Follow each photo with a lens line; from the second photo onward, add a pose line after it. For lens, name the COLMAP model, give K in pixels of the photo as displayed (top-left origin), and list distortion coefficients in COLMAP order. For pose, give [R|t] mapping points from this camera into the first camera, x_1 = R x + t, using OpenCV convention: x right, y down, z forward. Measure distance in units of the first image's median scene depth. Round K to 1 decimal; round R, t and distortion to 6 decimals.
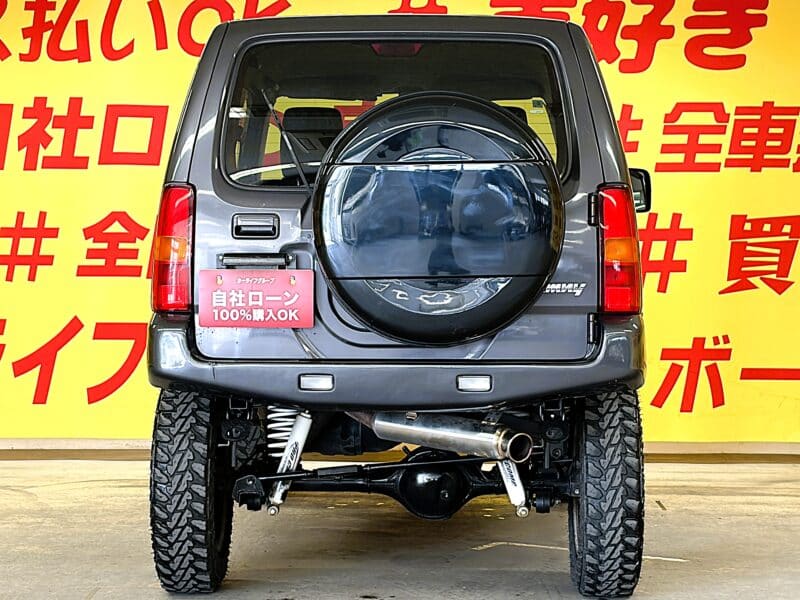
lens RADIAL K [[1993.6, 0, 414.6], [0, 1993.6, 298.3], [0, 0, 1]] dist [0.151900, 0.061668]
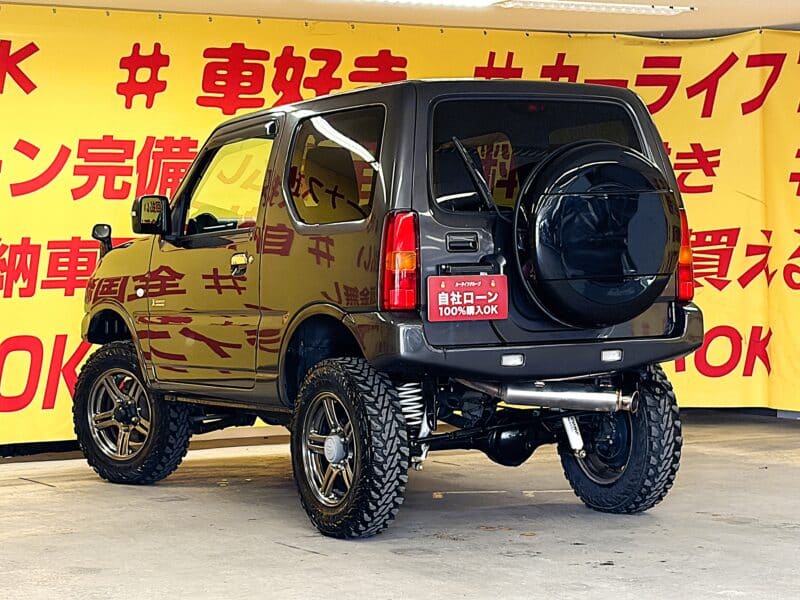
lens RADIAL K [[1993.6, 0, 414.6], [0, 1993.6, 298.3], [0, 0, 1]] dist [0.151900, 0.061668]
pose [[0.862013, -0.030115, 0.505991, -0.742676], [0.036689, 0.999322, -0.003027, 0.002977], [-0.505557, 0.021173, 0.862534, -0.099069]]
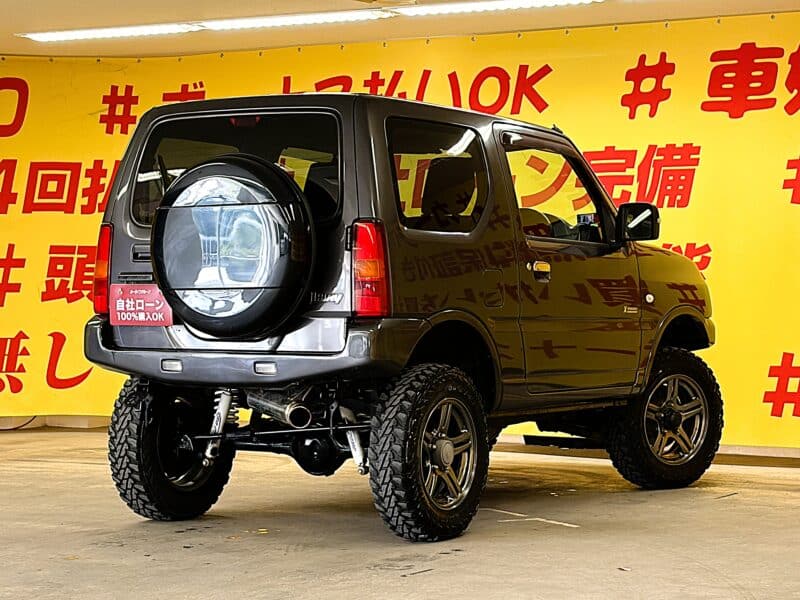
lens RADIAL K [[1993.6, 0, 414.6], [0, 1993.6, 298.3], [0, 0, 1]] dist [0.151900, 0.061668]
pose [[0.867544, 0.001793, -0.497357, 0.760087], [-0.011426, 0.999801, -0.016326, 0.015815], [0.497229, 0.019846, 0.867392, -0.117179]]
